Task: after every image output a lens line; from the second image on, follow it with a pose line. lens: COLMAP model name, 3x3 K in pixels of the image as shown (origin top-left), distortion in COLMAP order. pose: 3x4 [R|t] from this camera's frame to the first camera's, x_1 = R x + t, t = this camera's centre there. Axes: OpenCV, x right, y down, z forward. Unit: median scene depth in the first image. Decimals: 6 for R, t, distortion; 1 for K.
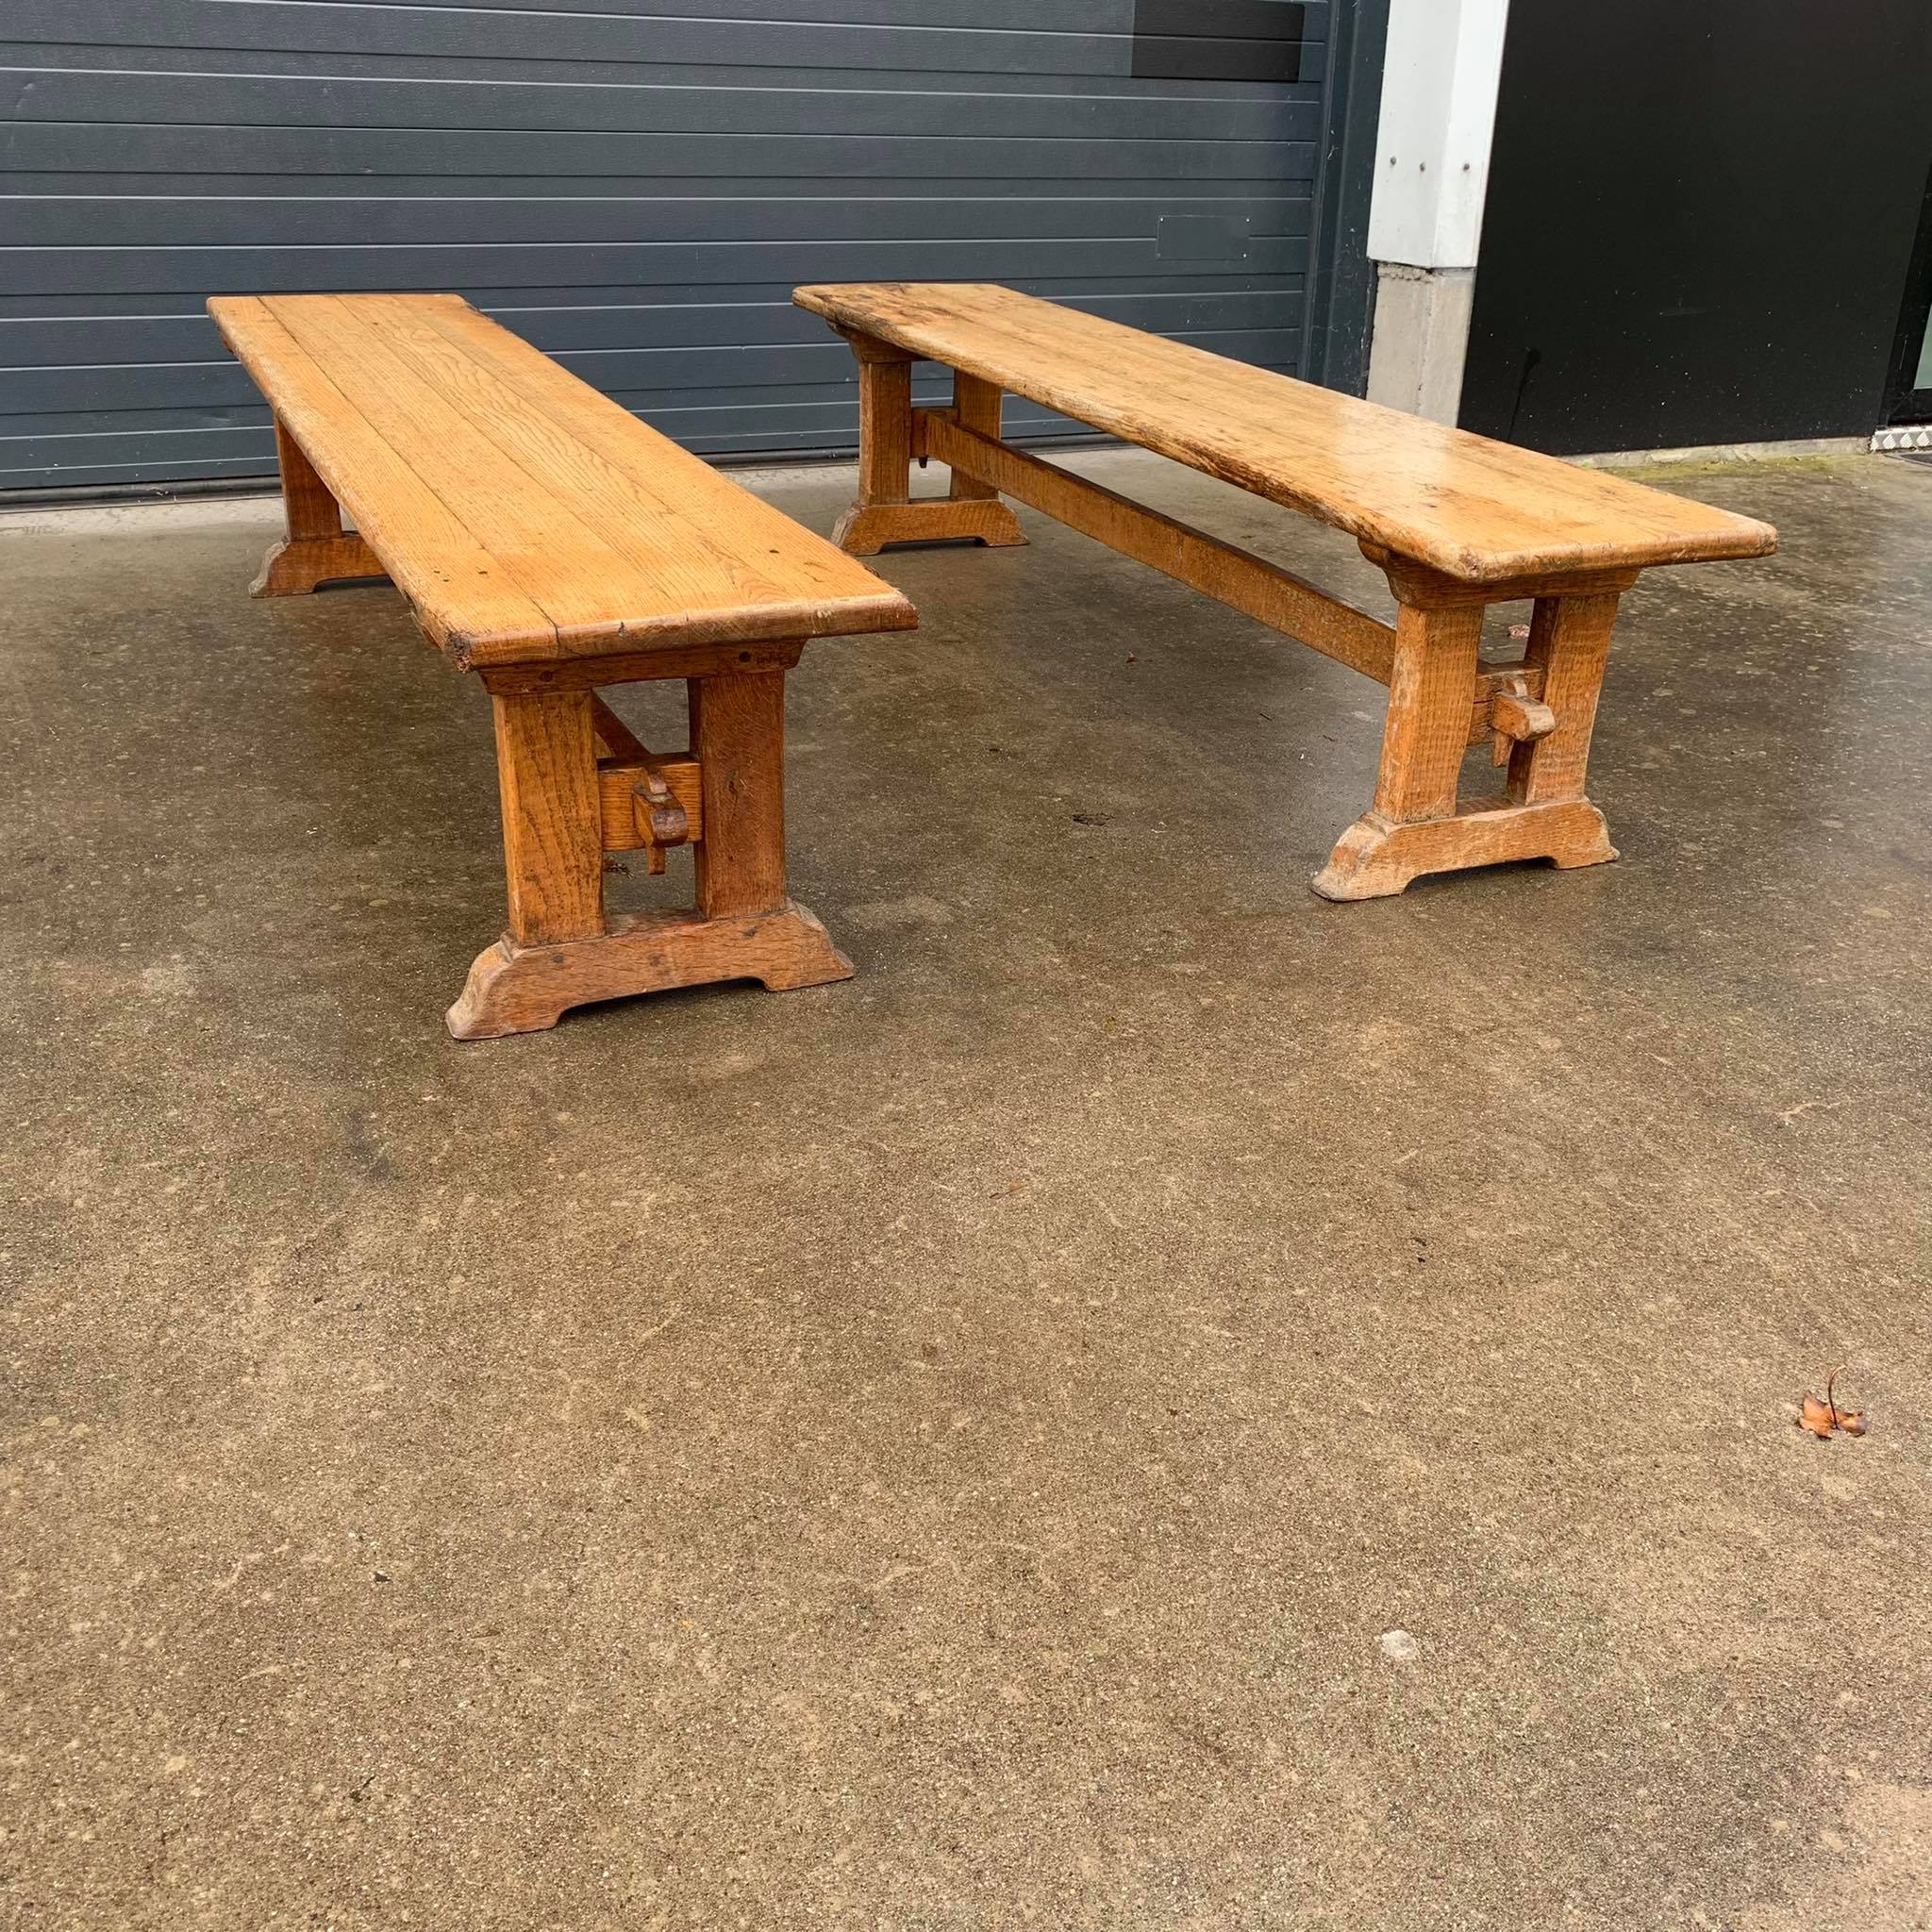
lens RADIAL K [[1982.2, 0, 1005.2], [0, 1982.2, 975.4], [0, 0, 1]] dist [0.081800, -0.176617]
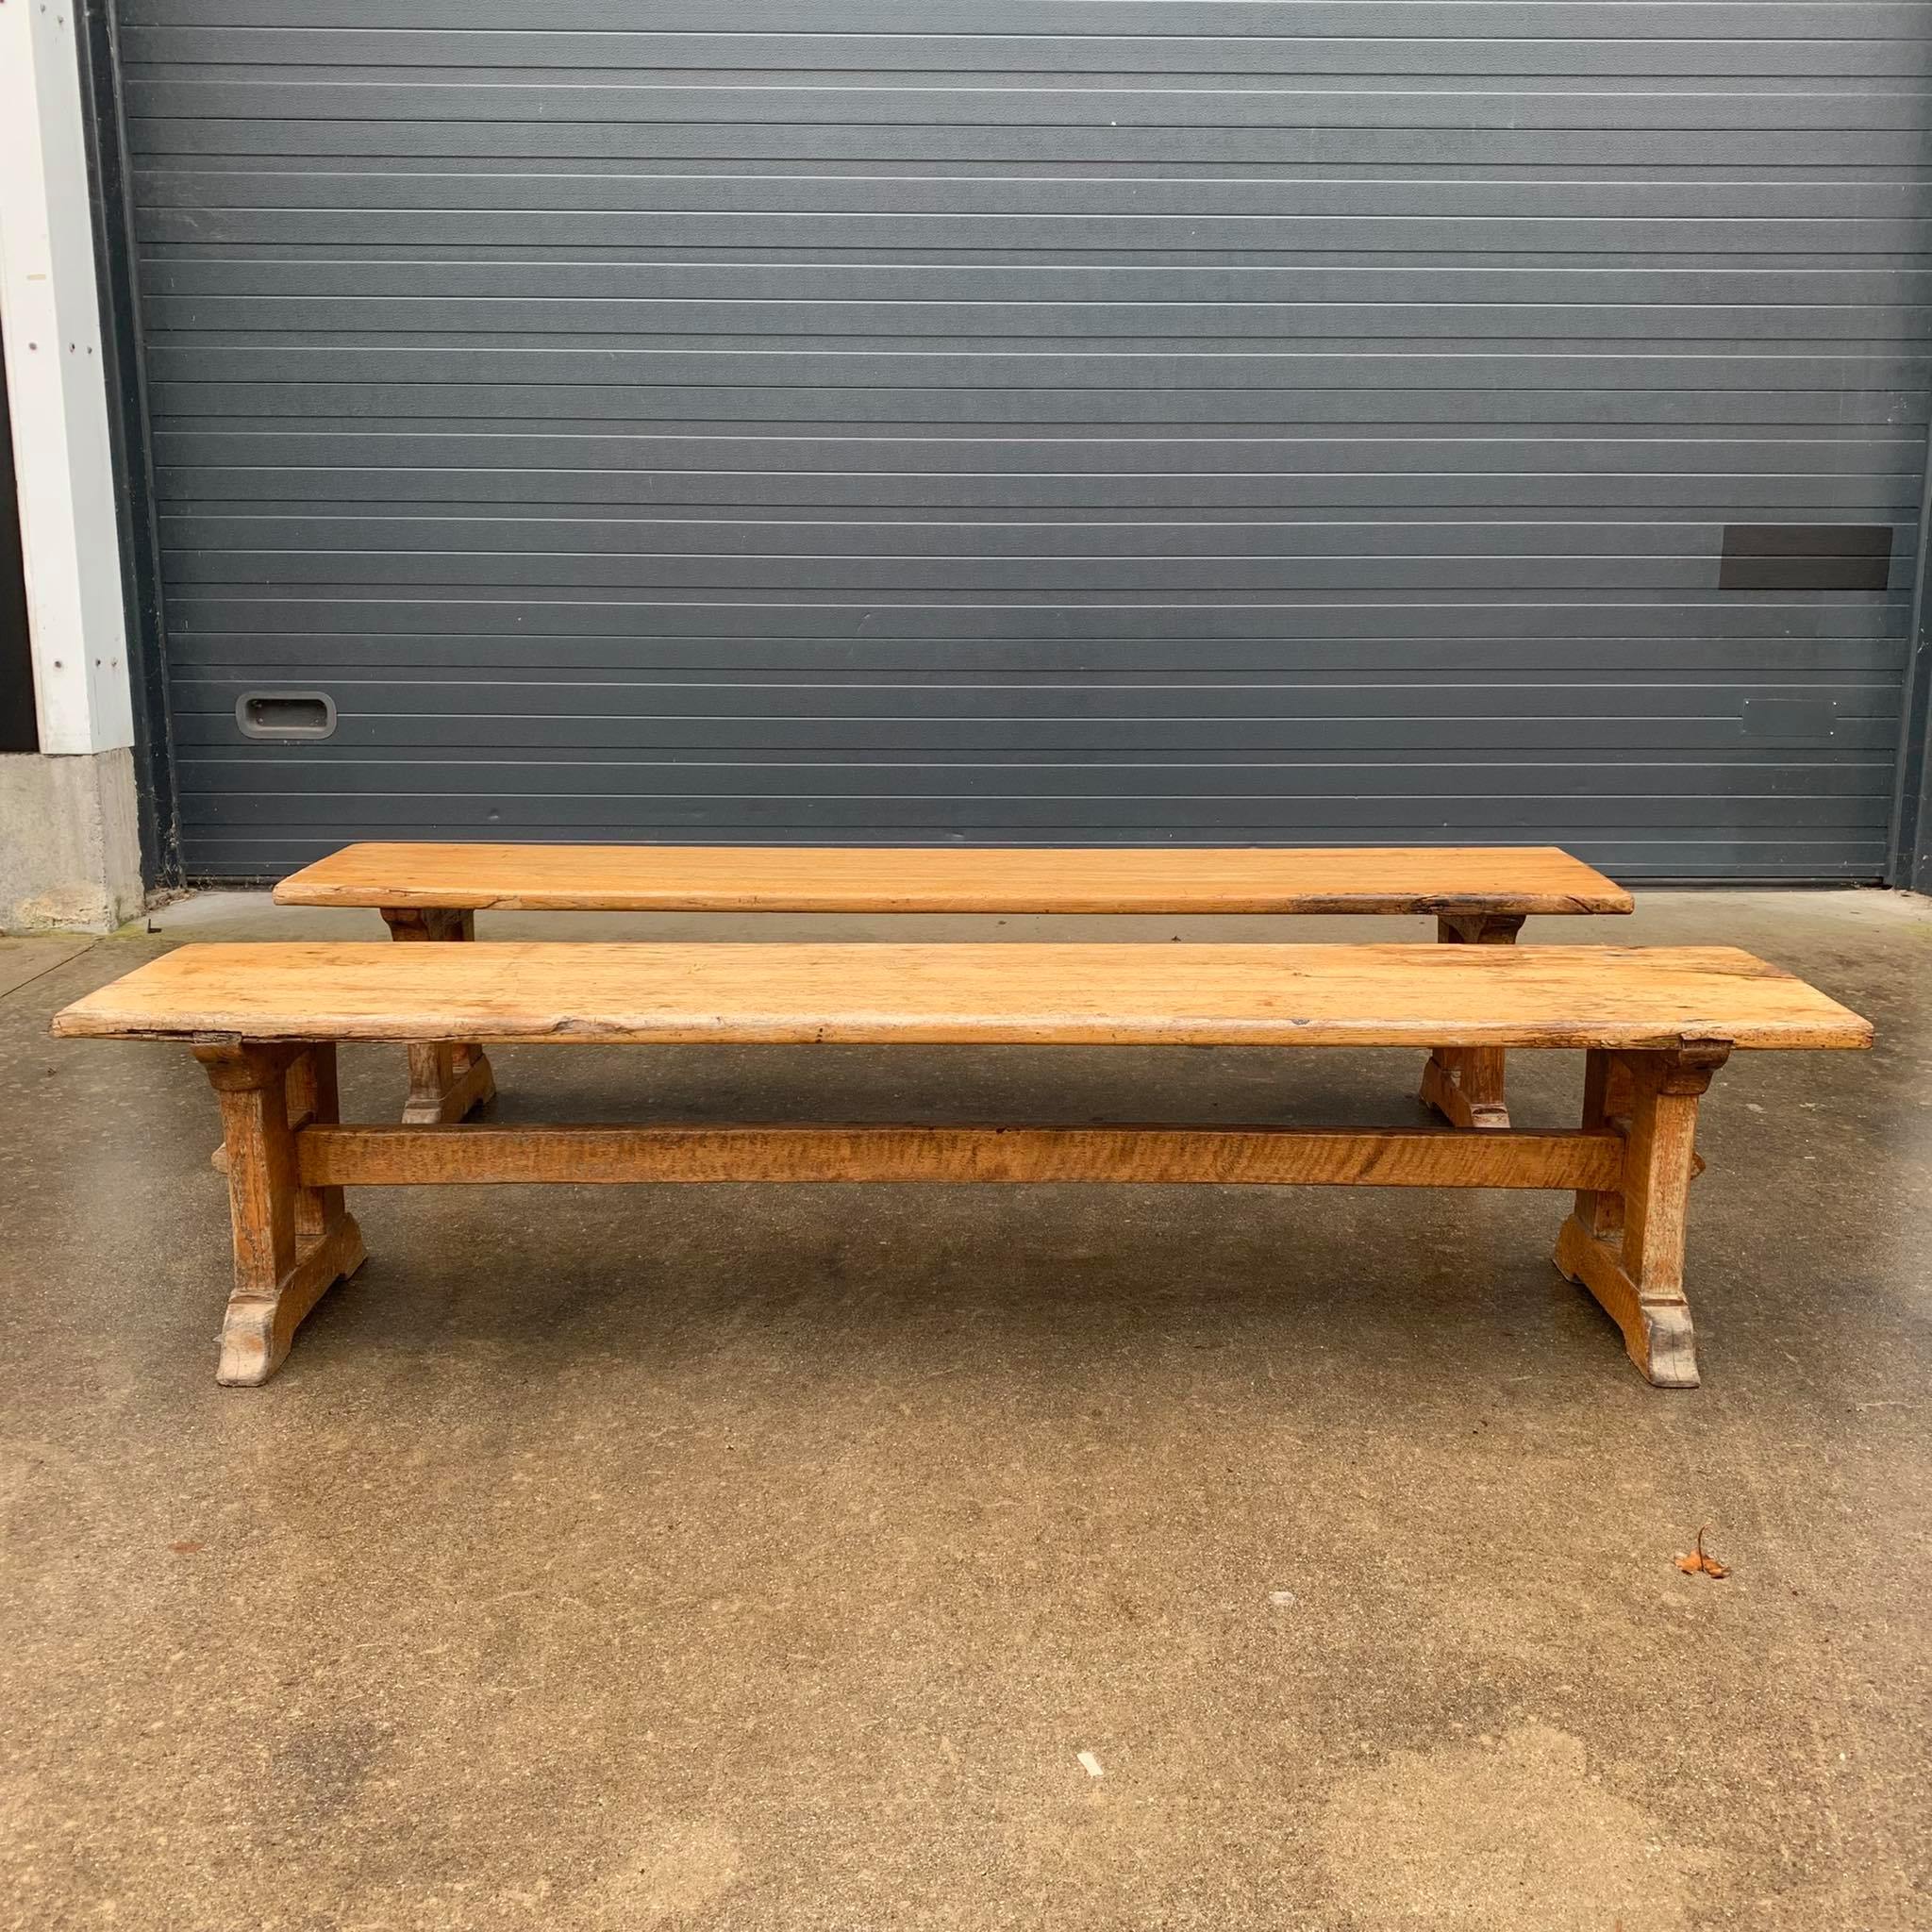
lens RADIAL K [[1978.1, 0, 967.7], [0, 1978.1, 939.6], [0, 0, 1]] dist [0.009465, -0.004574]
pose [[0.905072, 0.061942, -0.420722, 0.369859], [-0.157618, 0.967733, -0.196597, 0.114453], [0.394969, 0.244248, 0.885631, -0.359822]]
